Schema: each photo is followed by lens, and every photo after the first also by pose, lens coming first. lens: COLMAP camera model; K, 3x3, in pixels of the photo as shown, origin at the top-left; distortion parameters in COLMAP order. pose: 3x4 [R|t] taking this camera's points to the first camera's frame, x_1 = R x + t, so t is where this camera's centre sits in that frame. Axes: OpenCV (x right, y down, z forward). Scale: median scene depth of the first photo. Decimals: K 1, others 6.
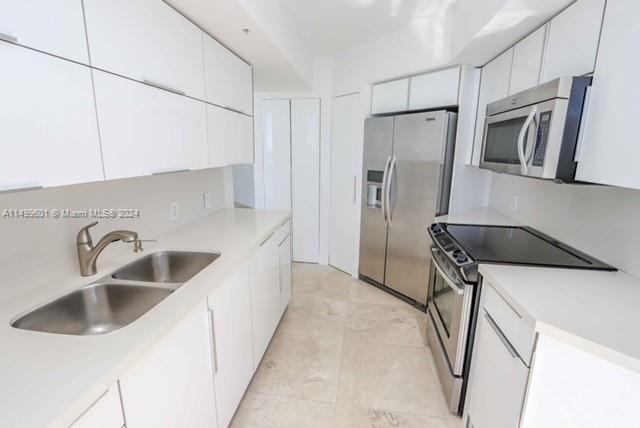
lens RADIAL K [[303.7, 0, 319.8], [0, 303.7, 214.4], [0, 0, 1]] dist [-0.004572, -0.000657]
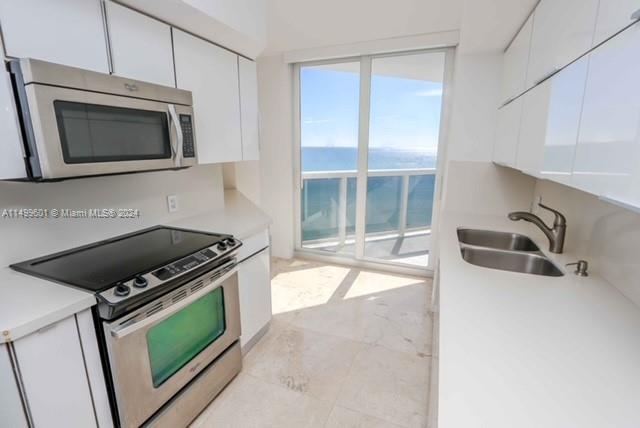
lens RADIAL K [[303.7, 0, 320.0], [0, 303.7, 214.1], [0, 0, 1]] dist [-0.004572, -0.000657]
pose [[-0.972448, -0.065173, 0.223825, -0.106081], [0.036332, 0.906024, 0.421663, -0.457158], [-0.230272, 0.418177, -0.878694, 2.082568]]
